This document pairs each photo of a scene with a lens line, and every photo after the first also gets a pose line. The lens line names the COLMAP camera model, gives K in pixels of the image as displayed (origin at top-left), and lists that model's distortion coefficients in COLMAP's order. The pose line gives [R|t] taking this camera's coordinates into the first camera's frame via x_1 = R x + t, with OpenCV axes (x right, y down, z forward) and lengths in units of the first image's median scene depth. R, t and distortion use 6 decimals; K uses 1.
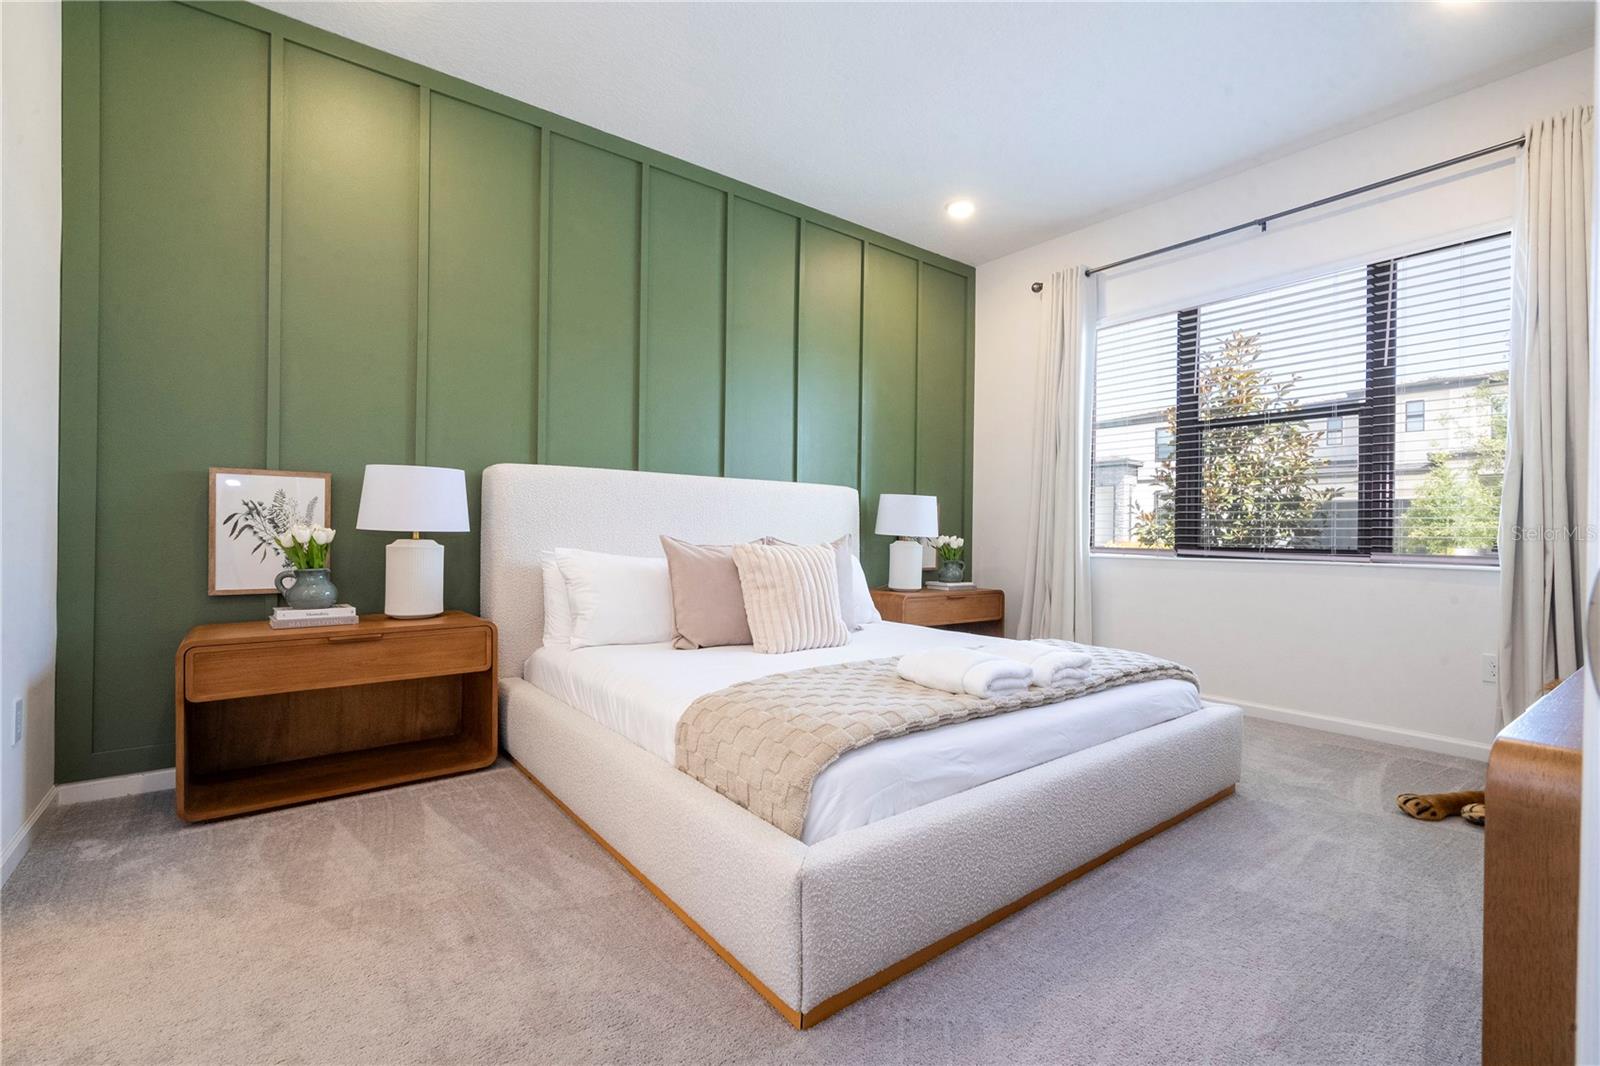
lens RADIAL K [[696.7, 0, 800.5], [0, 696.7, 561.0], [0, 0, 1]] dist [0.000644, 0.000110]
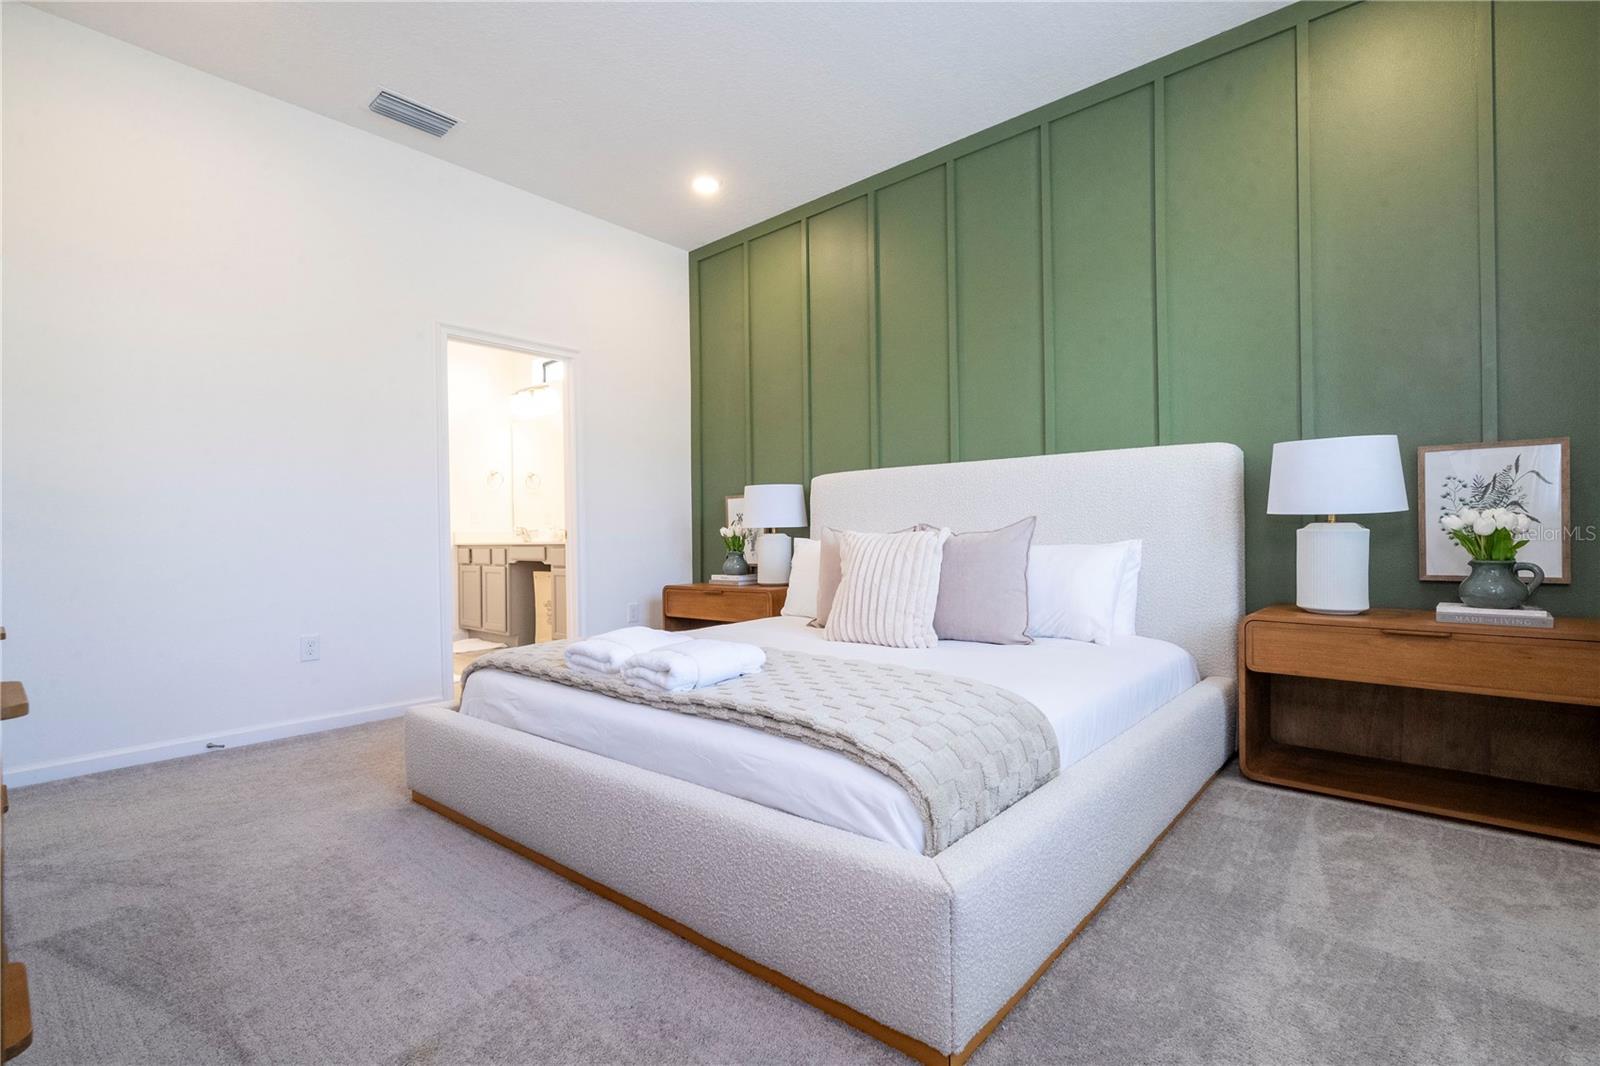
lens RADIAL K [[720.1, 0, 800.0], [0, 720.1, 533.0], [0, 0, 1]] dist [-0.000808, -0.000074]
pose [[0.178038, -0.019719, -0.983826, 0.714532], [-0.001567, 0.999792, -0.020323, 0.003749], [0.984022, 0.005160, 0.177971, 0.571327]]
